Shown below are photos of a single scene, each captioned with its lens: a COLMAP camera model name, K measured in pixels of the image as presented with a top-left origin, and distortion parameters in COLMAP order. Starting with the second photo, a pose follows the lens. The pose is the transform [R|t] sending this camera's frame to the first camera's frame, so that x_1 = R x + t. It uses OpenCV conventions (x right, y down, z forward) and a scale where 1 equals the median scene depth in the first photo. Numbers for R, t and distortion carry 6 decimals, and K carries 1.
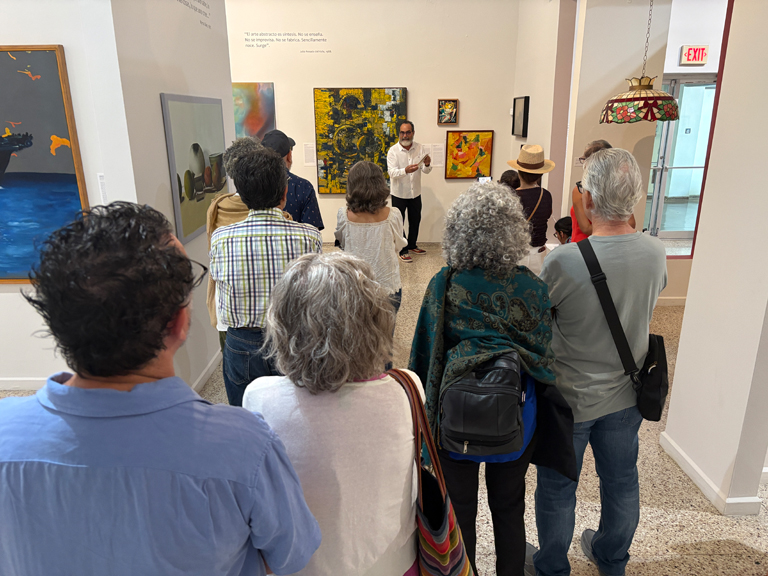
lens RADIAL K [[579.3, 0, 387.8], [0, 579.3, 289.5], [0, 0, 1]] dist [0.048832, -0.055308]
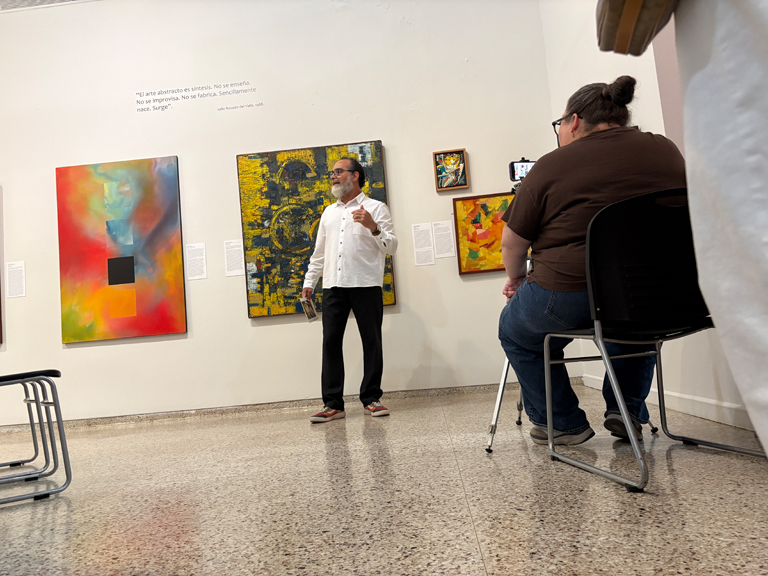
lens RADIAL K [[579.3, 0, 387.8], [0, 579.3, 289.5], [0, 0, 1]] dist [0.048832, -0.055308]
pose [[0.994412, -0.090502, -0.054362, 0.058450], [0.063458, 0.923907, -0.377317, 0.042374], [0.084373, 0.371759, 0.924487, 0.468936]]
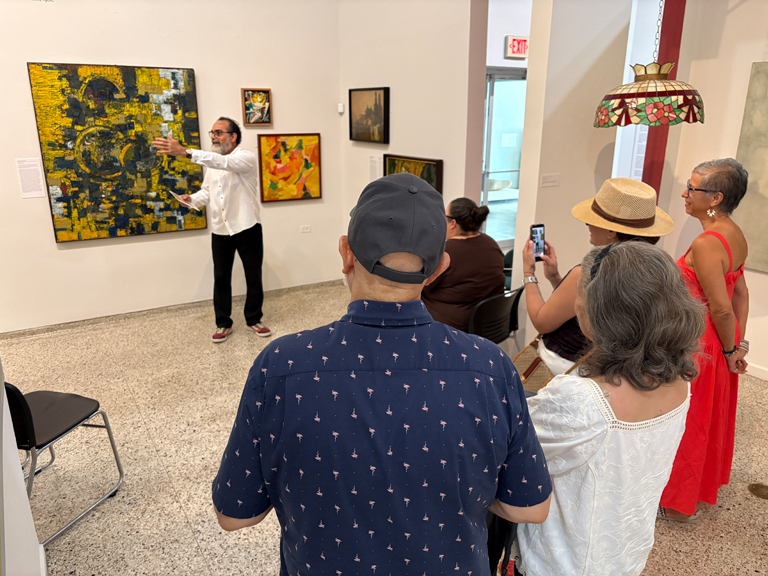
lens RADIAL K [[582.4, 0, 386.3], [0, 582.4, 287.7], [0, 0, 1]] dist [0.055617, -0.058711]
pose [[0.851132, -0.145900, 0.504269, -0.148501], [0.144663, 0.988595, 0.041860, -0.101151], [-0.504625, 0.037320, 0.862531, 0.332414]]
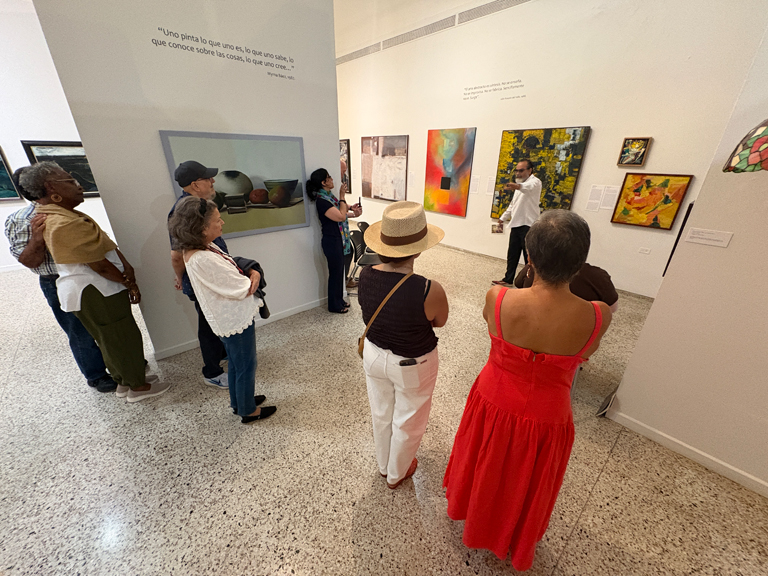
lens RADIAL K [[305.0, 0, 384.2], [0, 305.0, 289.3], [0, 0, 1]] dist [0.000517, -0.000384]
pose [[0.672429, 0.311351, -0.671491, 0.231584], [-0.226593, 0.950257, 0.213698, -0.109848], [0.704624, 0.008458, 0.709530, 0.373003]]
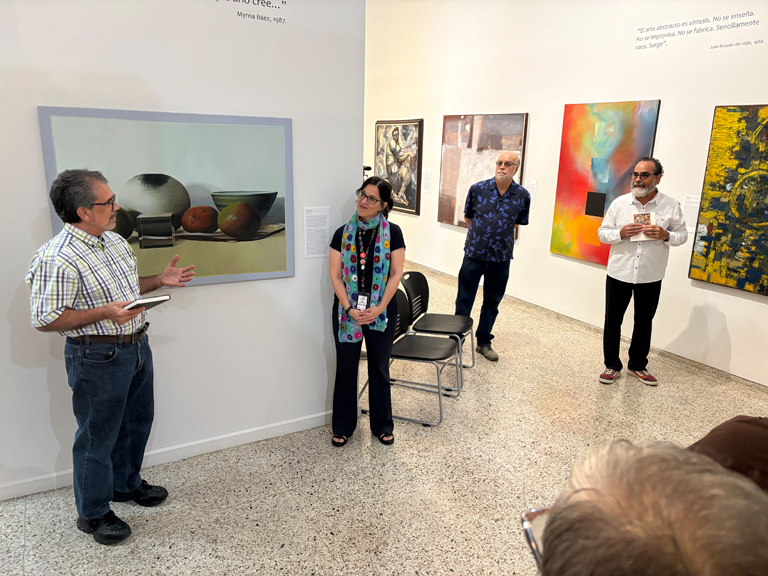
lens RADIAL K [[579.9, 0, 386.0], [0, 579.9, 291.6], [0, 0, 1]] dist [0.050001, -0.054017]
pose [[0.500979, 0.237735, -0.832167, 0.242188], [-0.277874, 0.954808, 0.105487, -0.133394], [0.819638, 0.178391, 0.544399, 0.427741]]
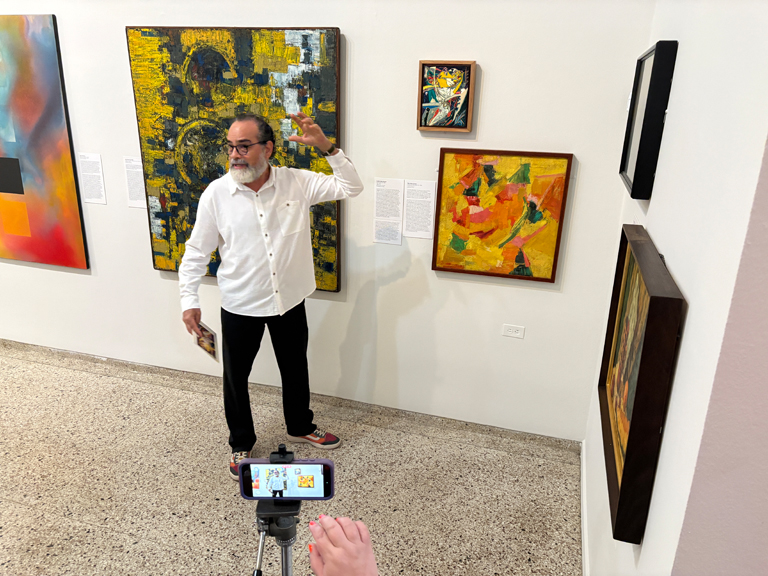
lens RADIAL K [[579.9, 0, 386.0], [0, 579.9, 291.6], [0, 0, 1]] dist [0.050001, -0.054017]
pose [[0.955416, 0.124227, -0.267859, 0.180911], [-0.117161, 0.992213, 0.042268, -0.195474], [0.271024, -0.009001, 0.962530, 0.637601]]
